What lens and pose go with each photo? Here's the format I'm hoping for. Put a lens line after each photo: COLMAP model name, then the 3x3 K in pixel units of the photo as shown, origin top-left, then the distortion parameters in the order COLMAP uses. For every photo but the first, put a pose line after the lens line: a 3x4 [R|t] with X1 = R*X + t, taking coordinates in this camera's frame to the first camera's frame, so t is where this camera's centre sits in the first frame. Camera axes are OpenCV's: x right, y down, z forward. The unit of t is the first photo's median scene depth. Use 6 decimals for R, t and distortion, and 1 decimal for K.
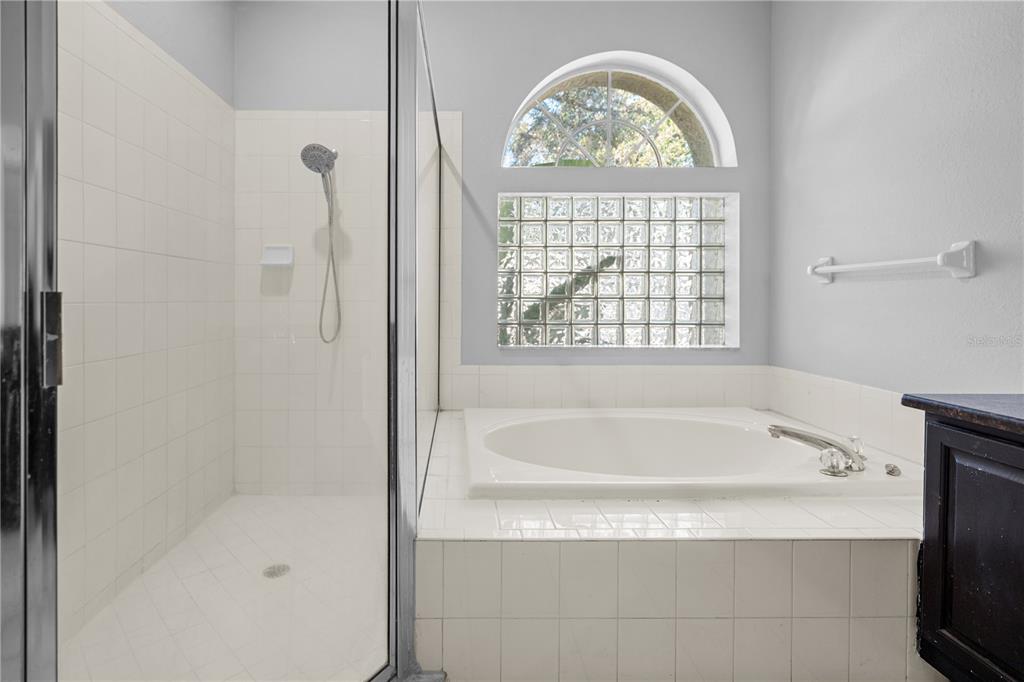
lens RADIAL K [[480.8, 0, 466.3], [0, 480.8, 297.3], [0, 0, 1]] dist [-0.004424, 0.004661]
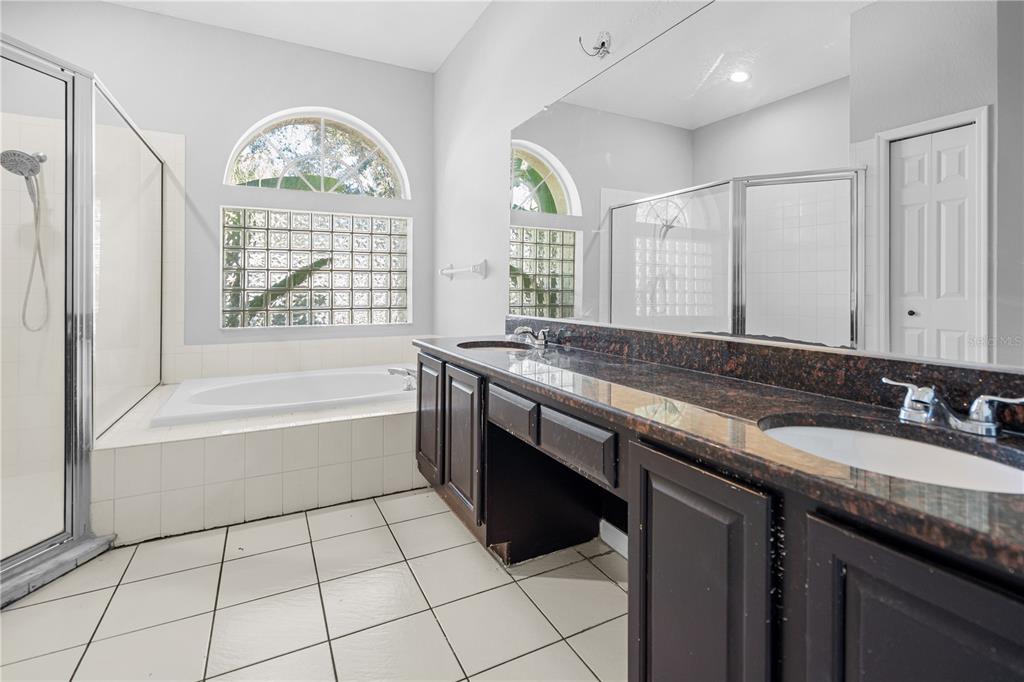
lens RADIAL K [[480.8, 0, 516.4], [0, 480.8, 287.9], [0, 0, 1]] dist [-0.004424, 0.004661]
pose [[0.893296, -0.000102, 0.449469, 0.194827], [-0.000854, 0.999998, 0.001924, -0.006731], [-0.449469, -0.002102, 0.893294, -0.455239]]
